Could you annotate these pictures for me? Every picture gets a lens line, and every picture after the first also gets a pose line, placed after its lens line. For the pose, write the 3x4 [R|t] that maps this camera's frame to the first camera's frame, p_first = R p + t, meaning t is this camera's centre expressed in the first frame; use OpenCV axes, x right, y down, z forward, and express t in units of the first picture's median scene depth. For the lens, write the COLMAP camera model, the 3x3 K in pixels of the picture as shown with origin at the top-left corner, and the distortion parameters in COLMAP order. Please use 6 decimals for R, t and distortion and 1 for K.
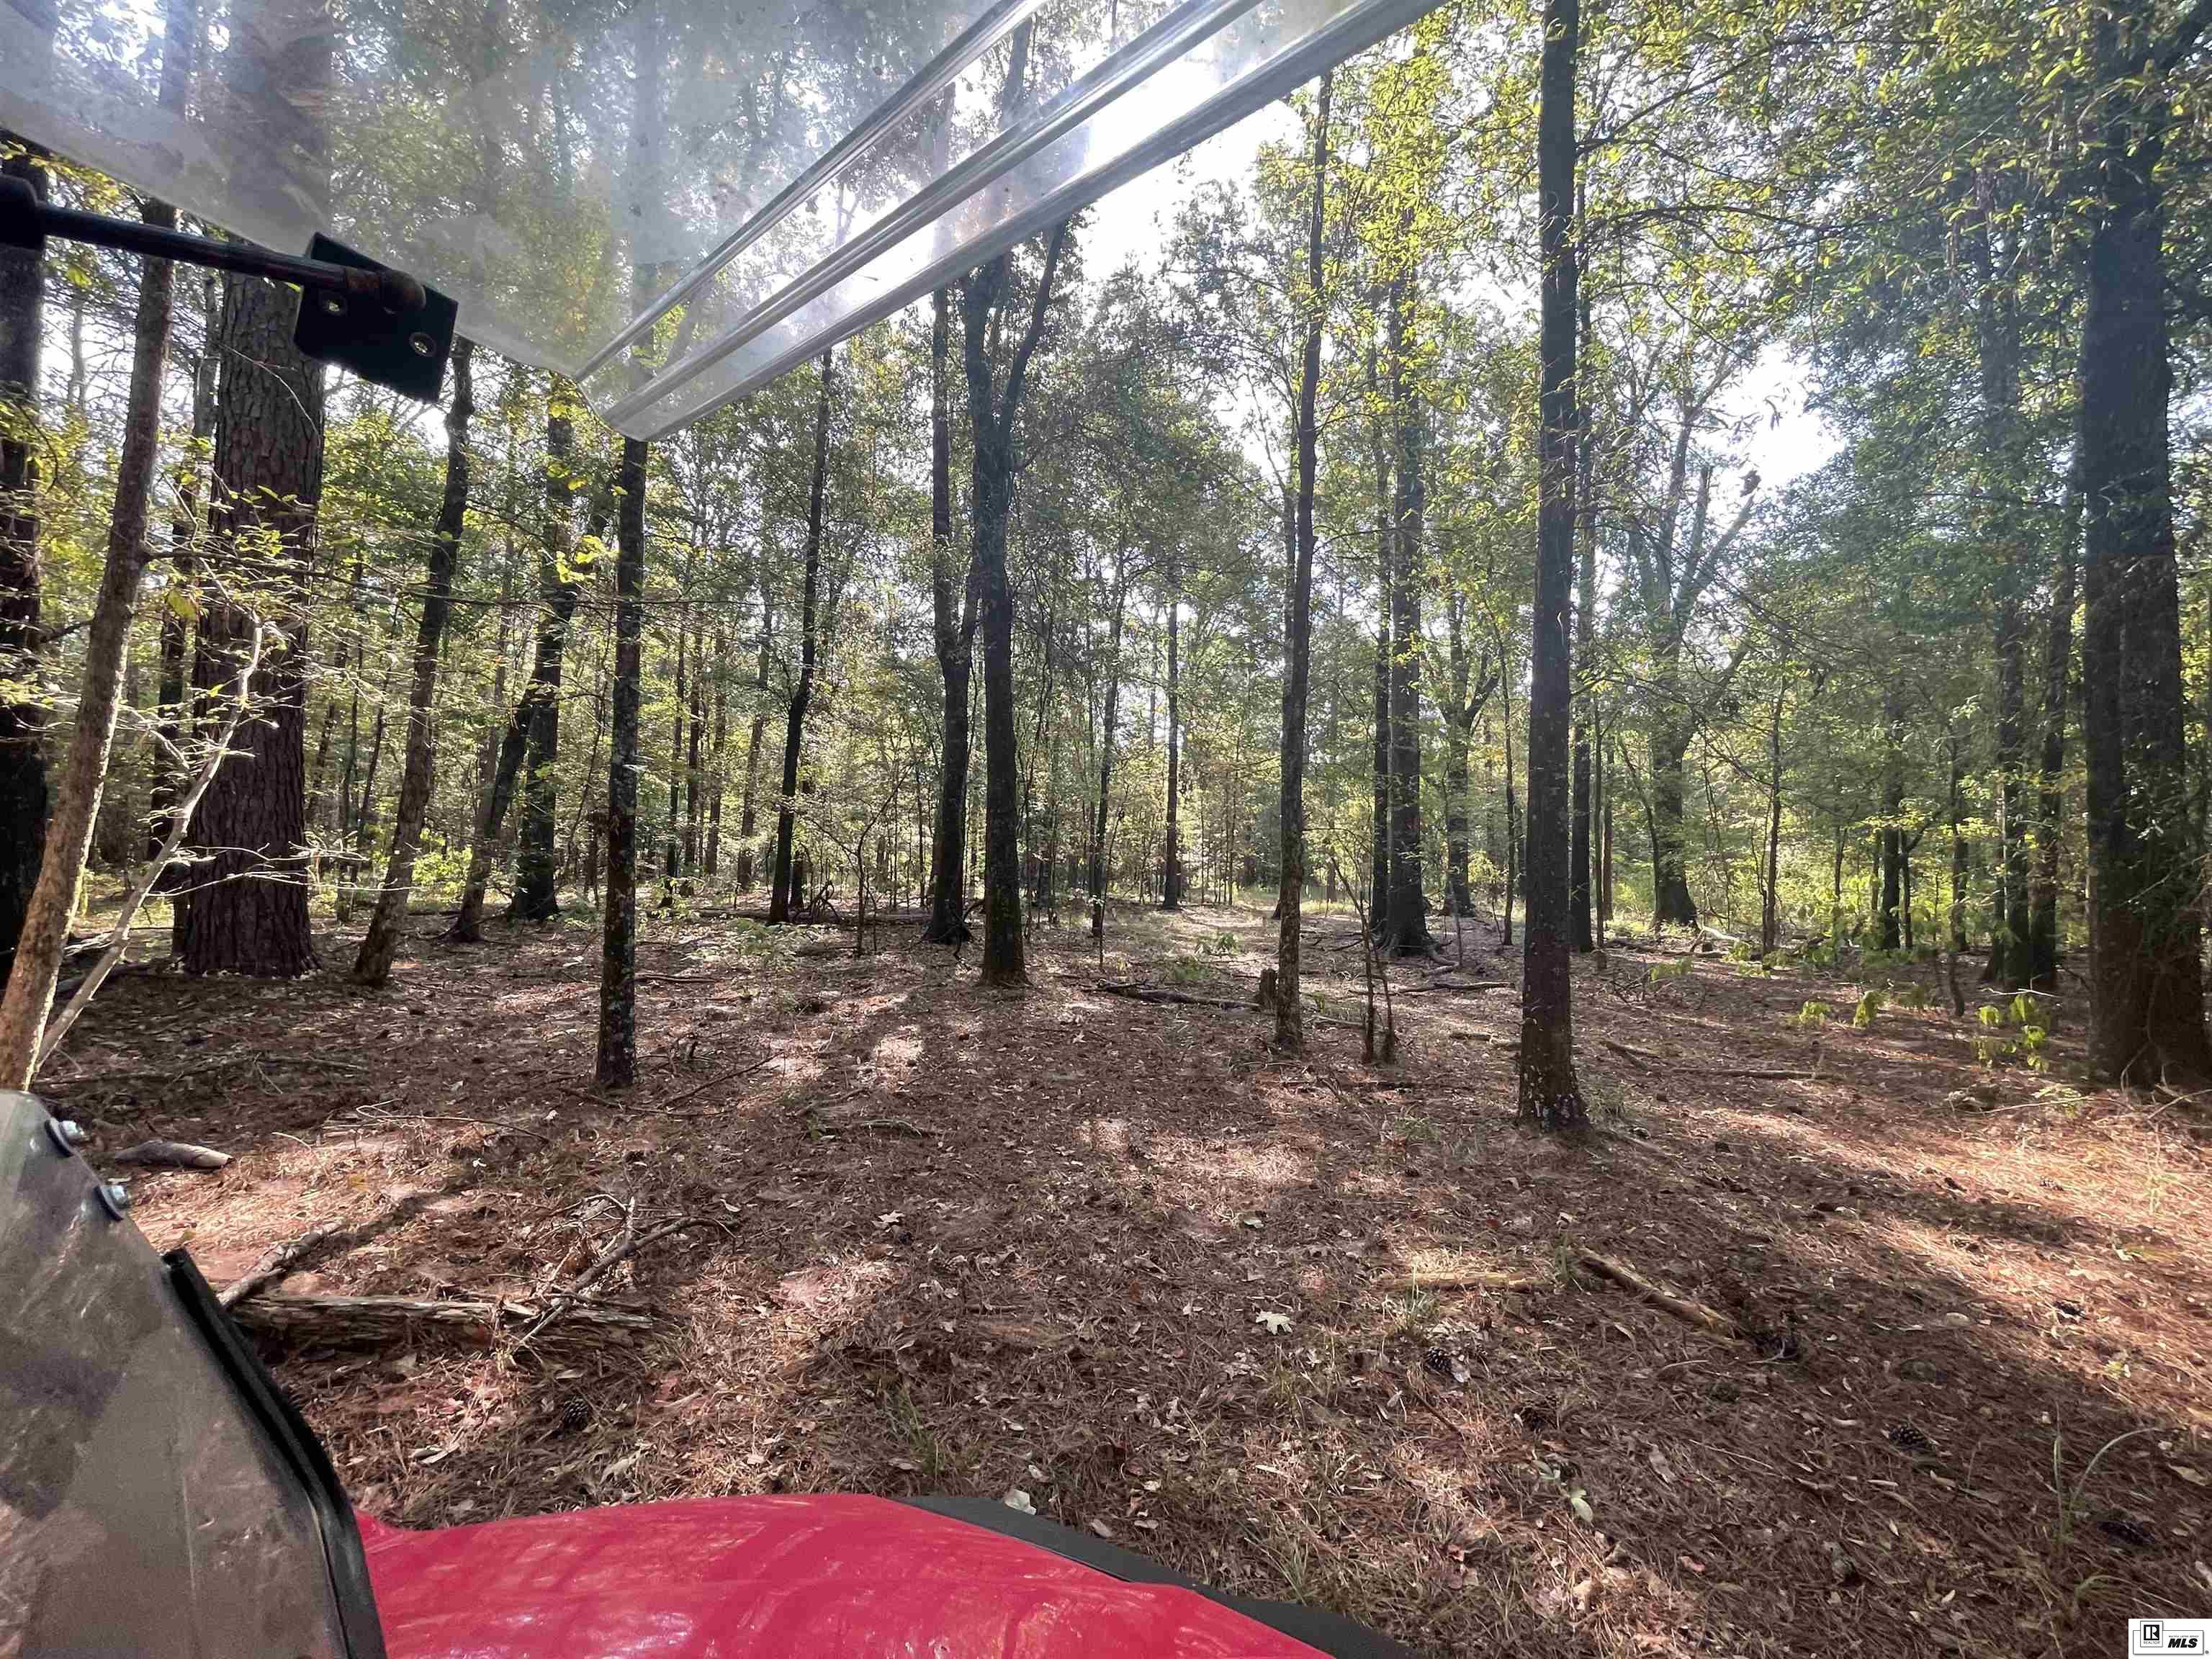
lens RADIAL K [[915.1, 0, 1096.0], [0, 915.1, 829.3], [0, 0, 1]] dist [0.001233, 0.002336]
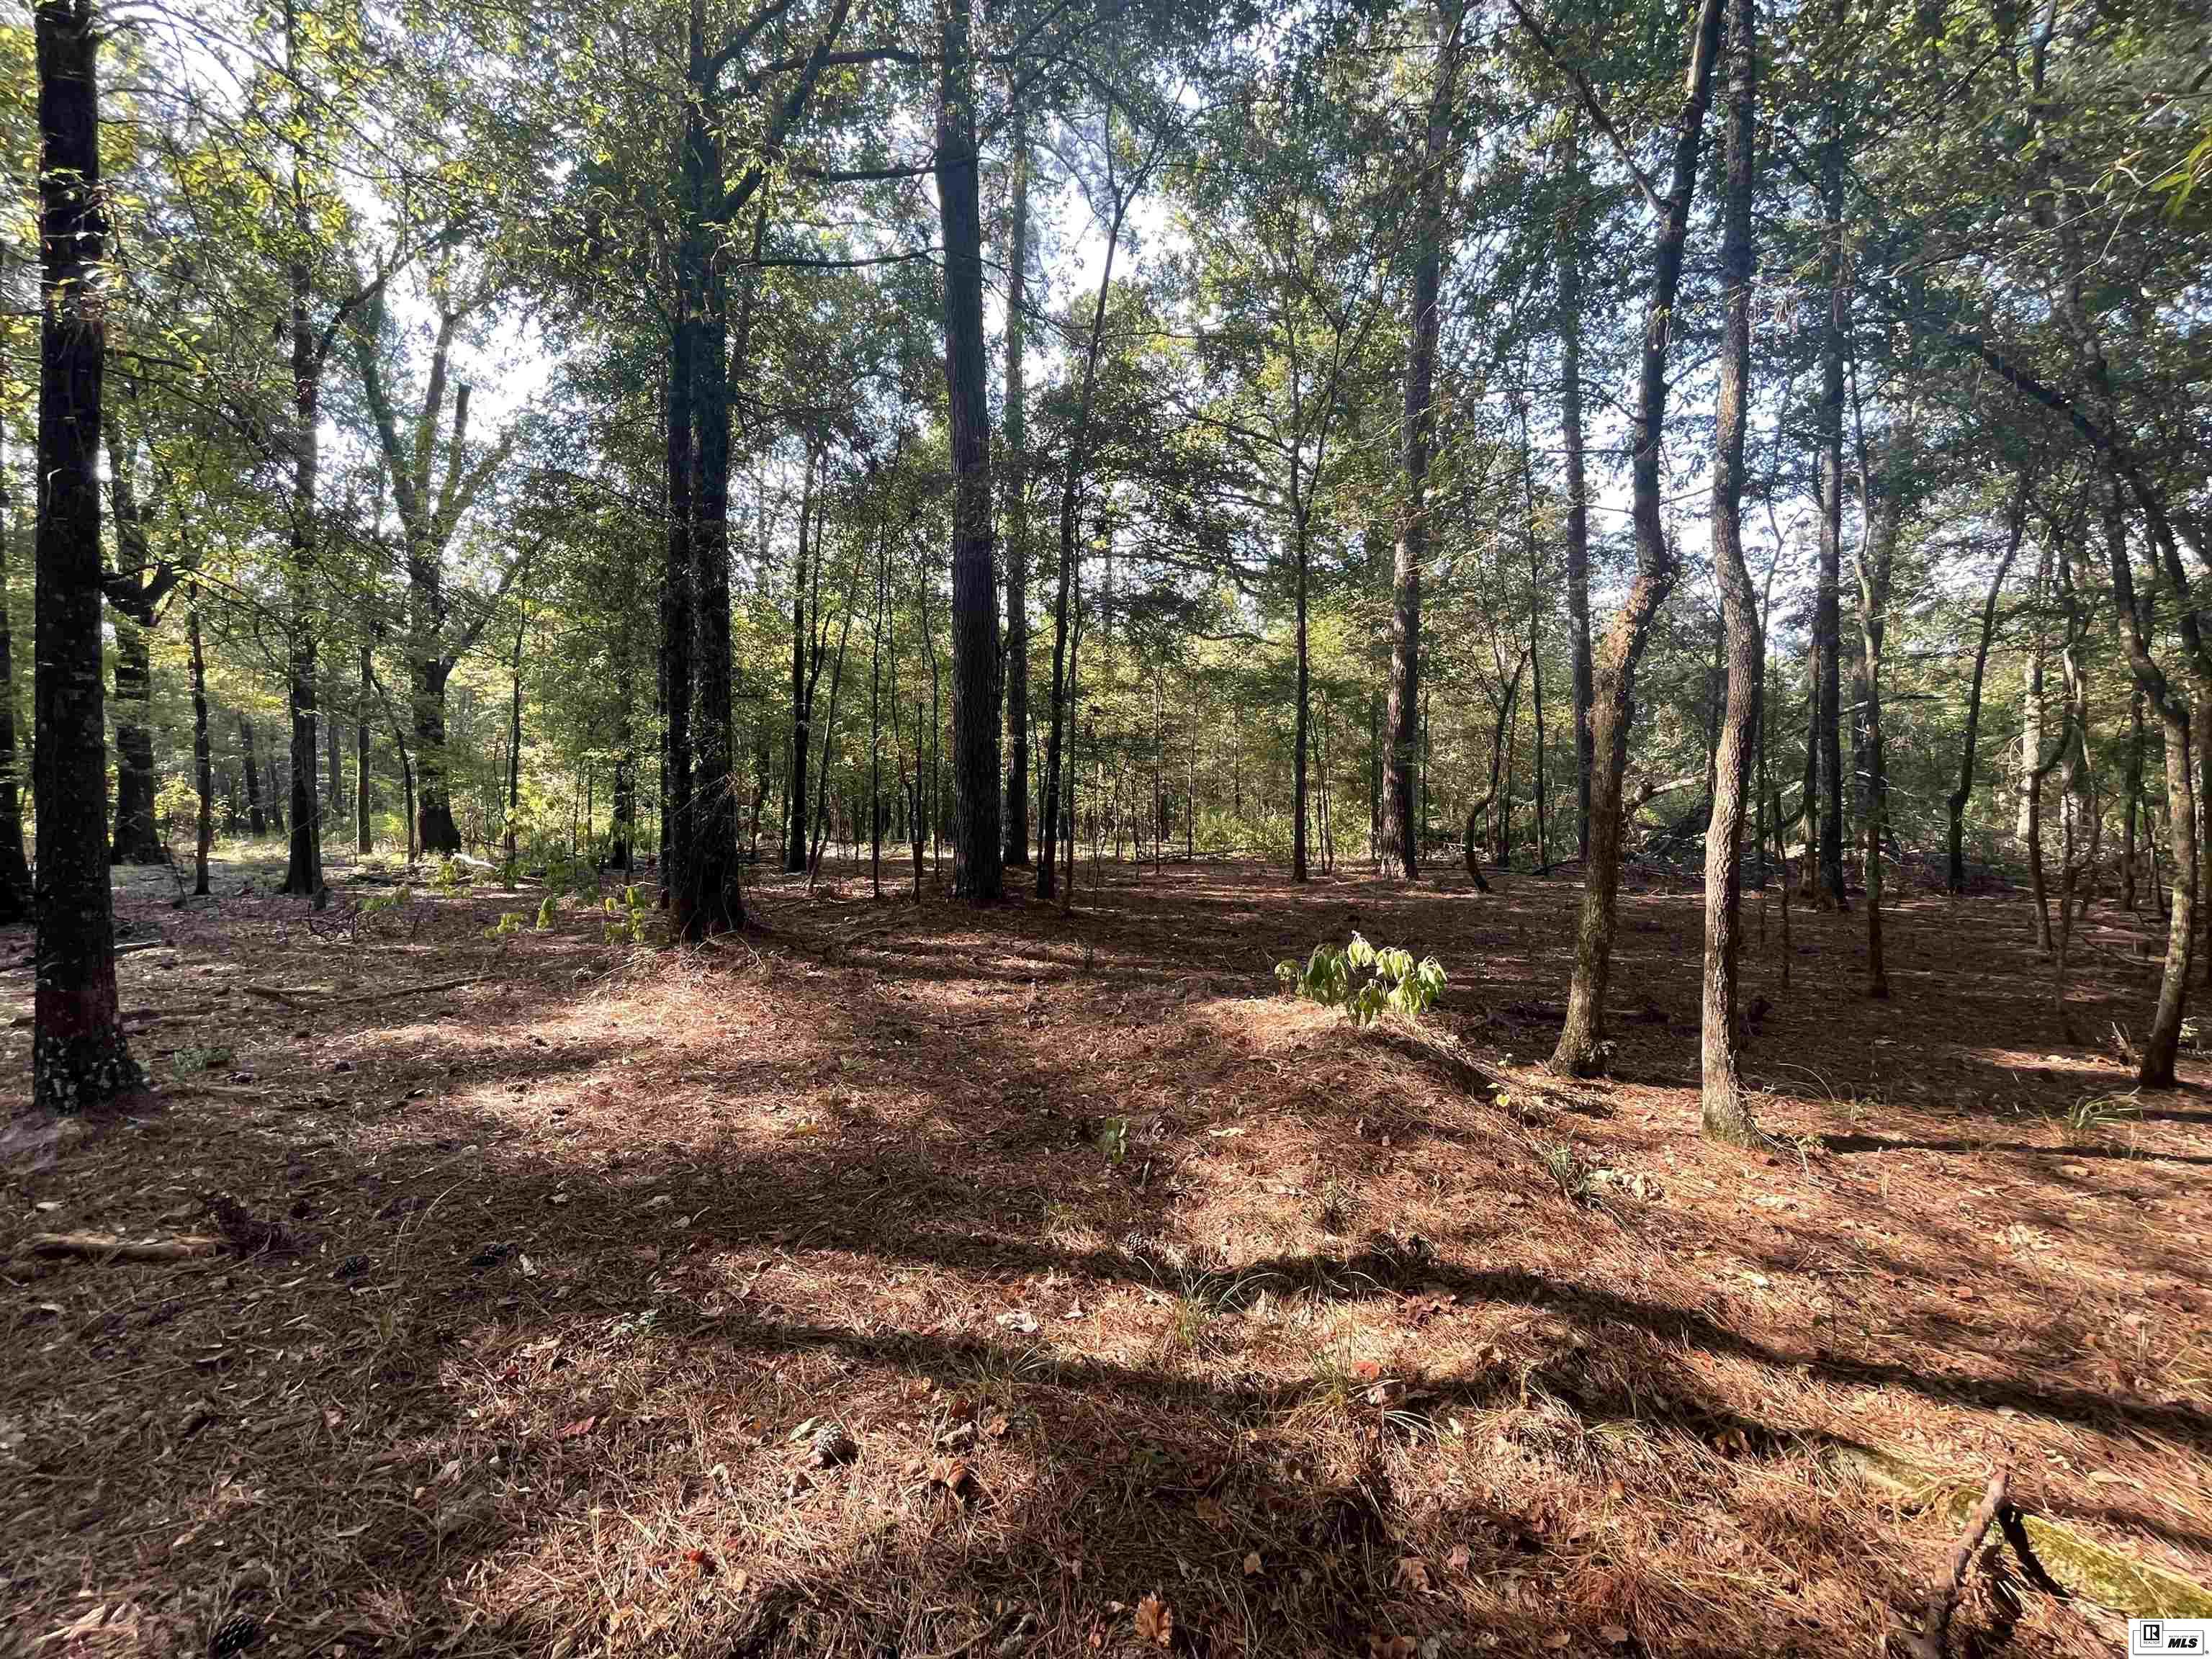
lens RADIAL K [[915.1, 0, 1096.0], [0, 915.1, 829.3], [0, 0, 1]] dist [0.001233, 0.002336]
pose [[0.387493, -0.048392, 0.920602, 0.082338], [-0.023988, 0.997754, 0.062544, 0.004468], [-0.921560, -0.046319, 0.385462, -0.116676]]
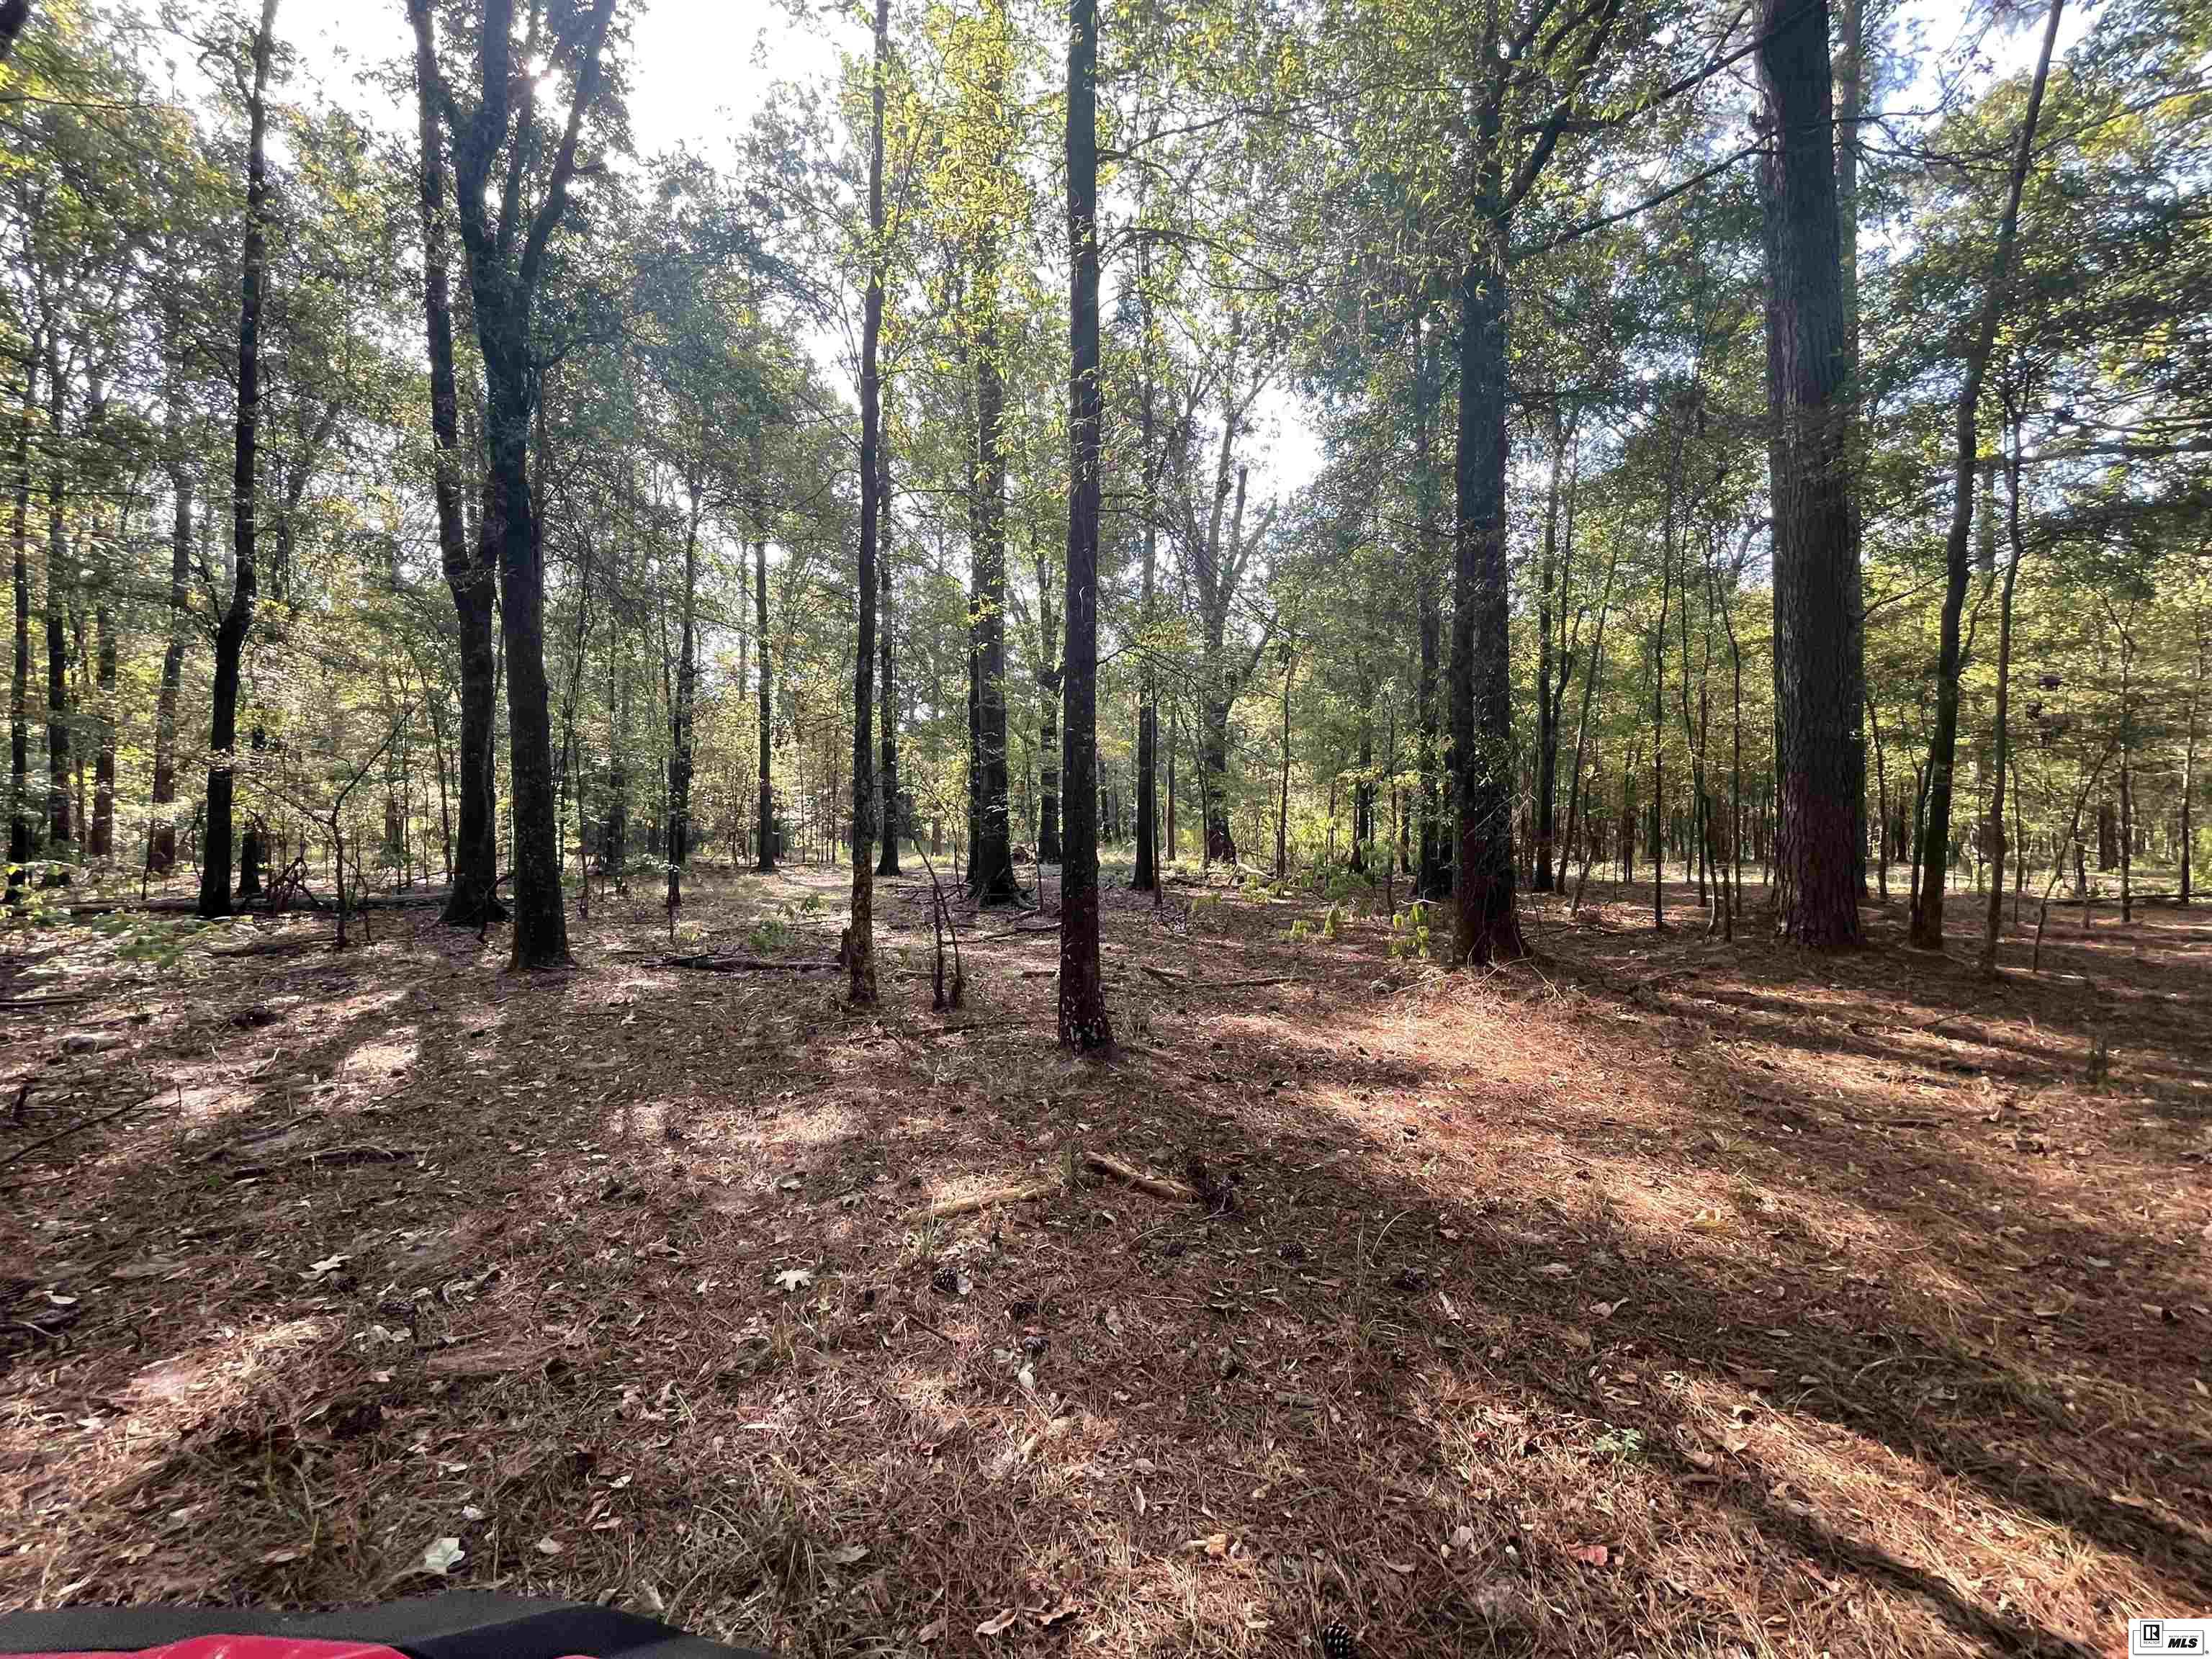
lens RADIAL K [[915.1, 0, 1096.0], [0, 915.1, 829.3], [0, 0, 1]] dist [0.001233, 0.002336]
pose [[0.911302, -0.031990, 0.410495, 0.047238], [0.011791, 0.998596, 0.051646, -0.001963], [-0.411571, -0.042225, 0.910399, -0.015258]]
